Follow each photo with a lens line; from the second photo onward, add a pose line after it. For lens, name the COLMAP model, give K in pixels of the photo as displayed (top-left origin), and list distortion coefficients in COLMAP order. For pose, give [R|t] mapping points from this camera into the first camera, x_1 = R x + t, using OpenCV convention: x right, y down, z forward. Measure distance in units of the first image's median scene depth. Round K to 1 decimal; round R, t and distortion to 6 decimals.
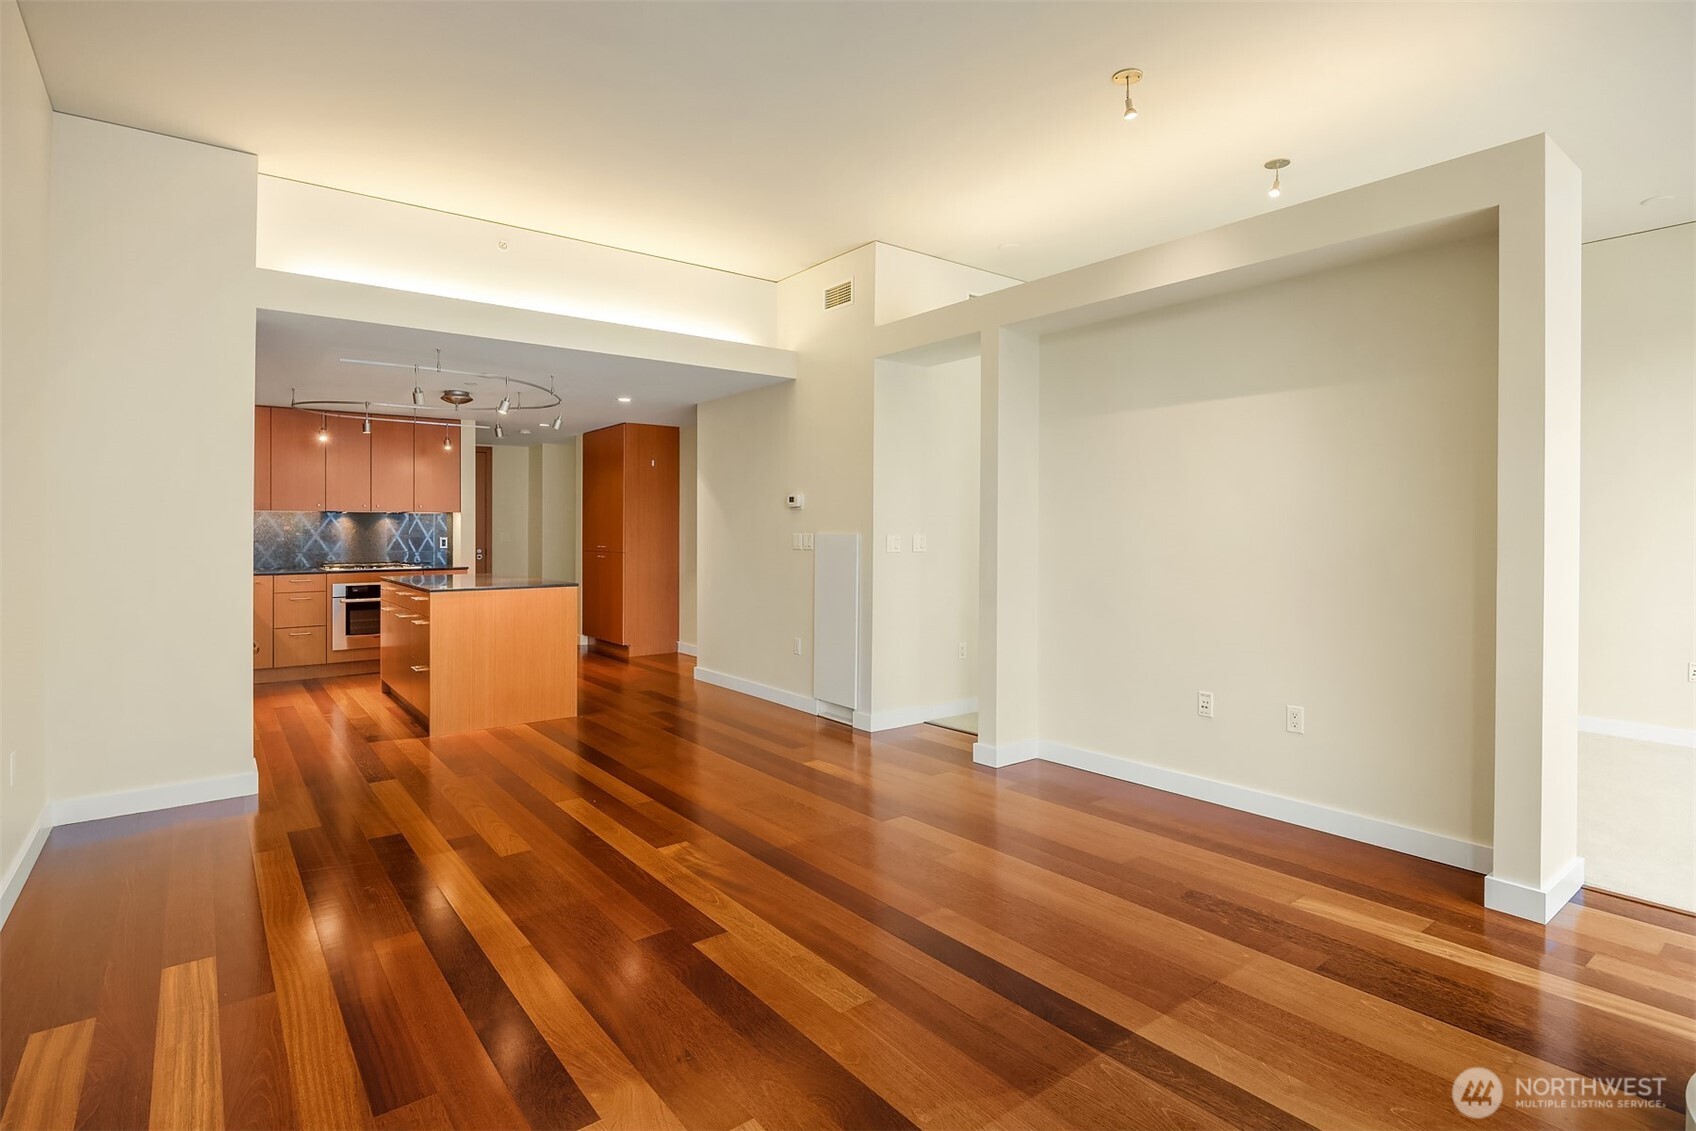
lens RADIAL K [[829.7, 0, 846.0], [0, 829.7, 524.1], [0, 0, 1]] dist [0.000480, 0.000183]
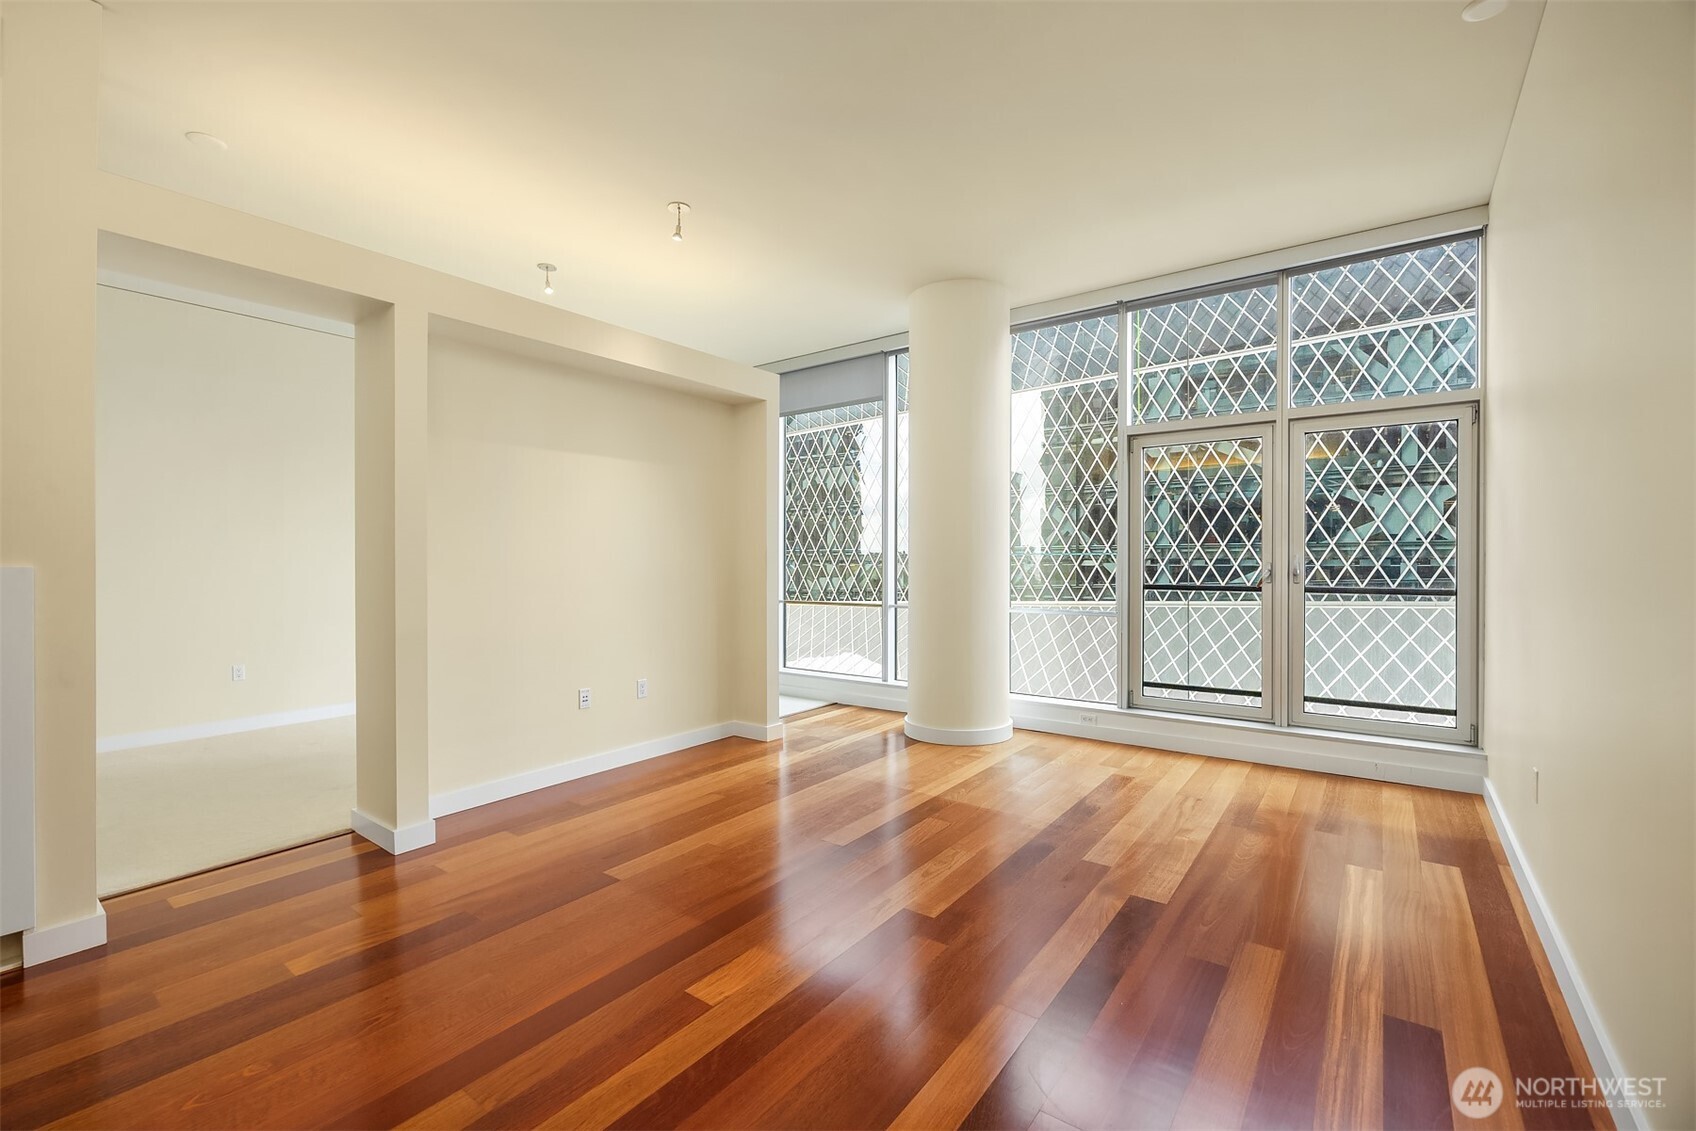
lens RADIAL K [[766.0, 0, 848.0], [0, 766.0, 561.5], [0, 0, 1]] dist [0.000166, 0.000019]
pose [[-0.279010, -0.003633, 0.960281, -0.814297], [-0.007994, 0.999967, 0.001461, 0.008266], [-0.960255, -0.007269, -0.279030, 0.989741]]
